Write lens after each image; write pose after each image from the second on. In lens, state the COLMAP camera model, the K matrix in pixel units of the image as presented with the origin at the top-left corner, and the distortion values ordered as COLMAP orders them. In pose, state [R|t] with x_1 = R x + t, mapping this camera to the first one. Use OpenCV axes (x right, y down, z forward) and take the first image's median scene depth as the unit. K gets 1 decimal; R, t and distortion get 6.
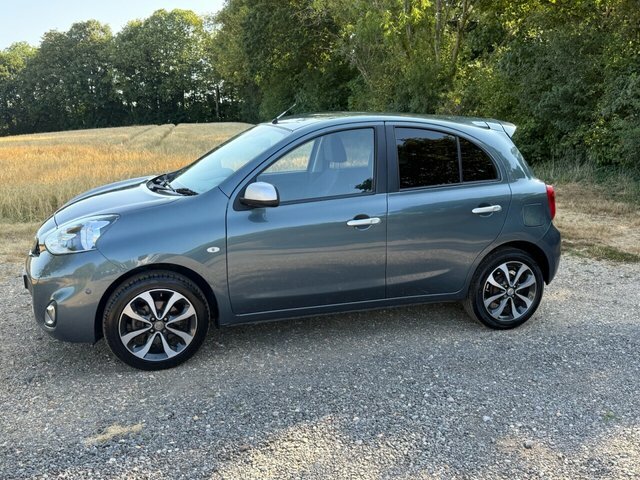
lens RADIAL K [[627.3, 0, 320.0], [0, 627.3, 239.7], [0, 0, 1]] dist [0.026504, 0.000000]
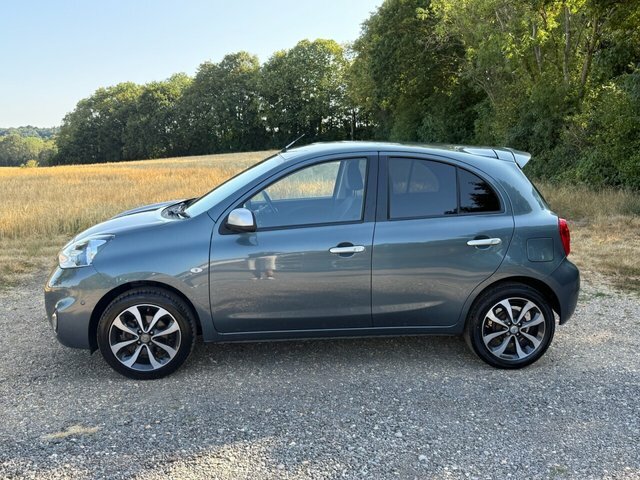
lens RADIAL K [[627.3, 0, 313.5], [0, 627.3, 233.3], [0, 0, 1]] dist [0.026504, 0.000000]
pose [[0.973516, 0.033056, -0.226214, 0.235769], [-0.043531, 0.998191, -0.041476, -0.010112], [0.224434, 0.050225, 0.973194, 0.001055]]
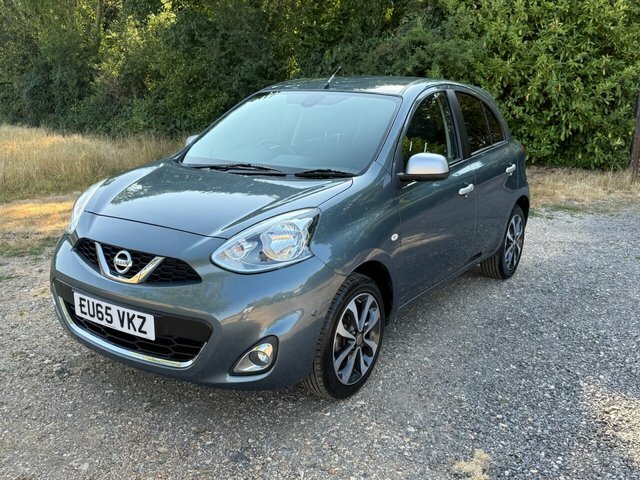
lens RADIAL K [[627.3, 0, 314.0], [0, 627.3, 235.5], [0, 0, 1]] dist [0.026504, 0.000000]
pose [[0.800065, -0.136202, 0.584247, -0.671172], [0.117764, 0.990595, 0.069665, -0.051738], [-0.588241, 0.013067, 0.808580, 0.337691]]
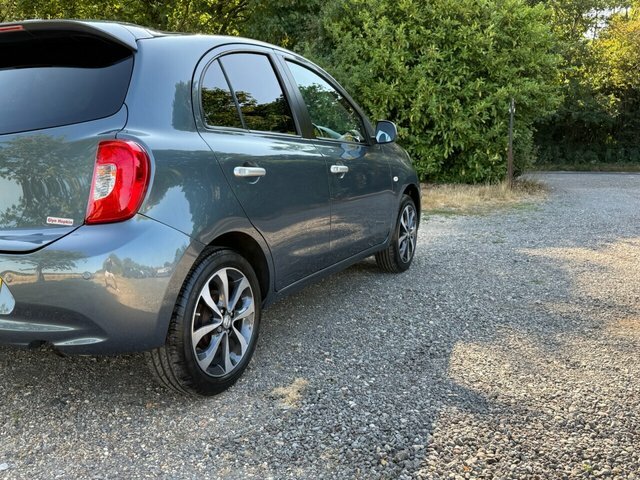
lens RADIAL K [[627.3, 0, 321.7], [0, 627.3, 238.4], [0, 0, 1]] dist [0.026504, 0.000000]
pose [[0.709491, -0.127579, 0.693071, -0.619912], [0.154906, 0.987656, 0.023229, 0.065272], [-0.687479, 0.090880, 0.720495, 0.253531]]
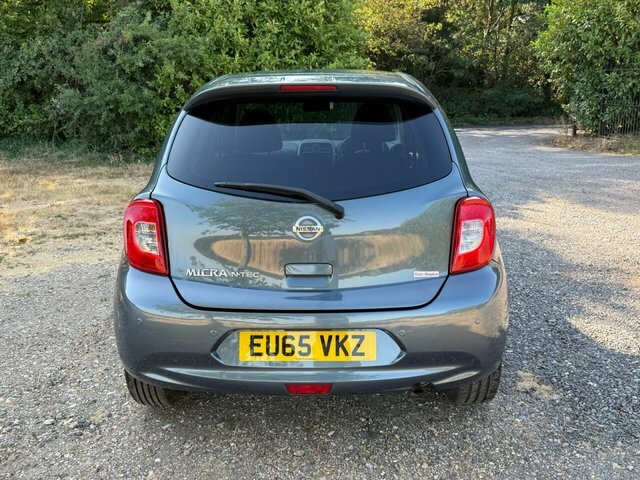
lens RADIAL K [[627.3, 0, 318.6], [0, 627.3, 237.5], [0, 0, 1]] dist [0.026504, 0.000000]
pose [[0.358680, -0.235001, 0.903395, -0.958396], [0.204017, 0.964129, 0.169798, -0.121970], [-0.910893, 0.123405, 0.393759, 0.643342]]
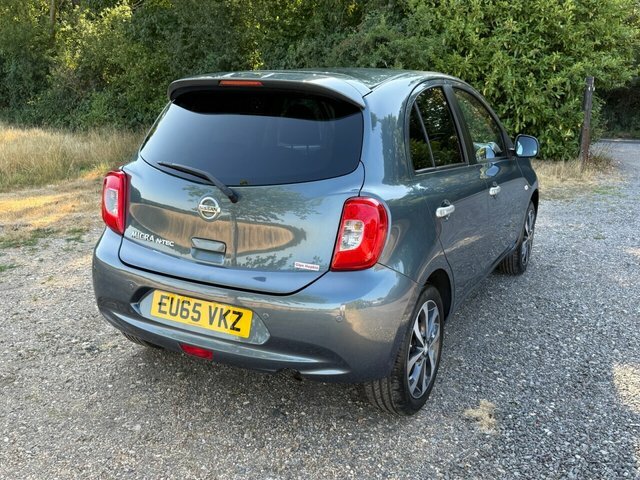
lens RADIAL K [[627.3, 0, 315.2], [0, 627.3, 227.5], [0, 0, 1]] dist [0.026504, 0.000000]
pose [[0.750094, -0.147527, 0.644667, -0.781551], [0.127964, 0.988756, 0.077378, -0.052923], [-0.648833, 0.024453, 0.760538, 0.322686]]
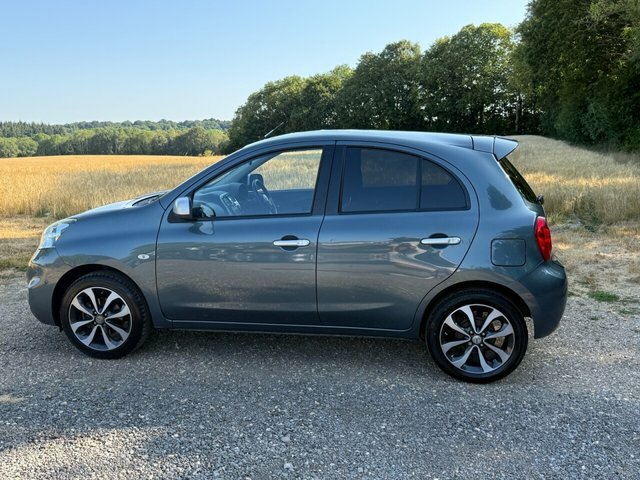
lens RADIAL K [[627.3, 0, 312.3], [0, 627.3, 238.3], [0, 0, 1]] dist [0.026504, 0.000000]
pose [[0.881209, 0.074964, -0.466745, 0.532241], [-0.085734, 0.996316, -0.001846, -0.035220], [0.464887, 0.041643, 0.884390, 0.150225]]
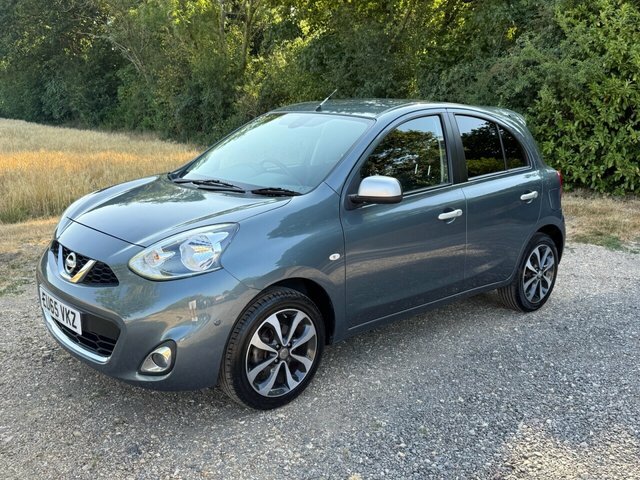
lens RADIAL K [[627.3, 0, 320.0], [0, 627.3, 234.6], [0, 0, 1]] dist [0.026504, 0.000000]
pose [[0.920034, -0.070377, 0.385467, -0.462493], [0.069546, 0.997449, 0.016119, -0.026449], [-0.385618, 0.011978, 0.922581, 0.190981]]
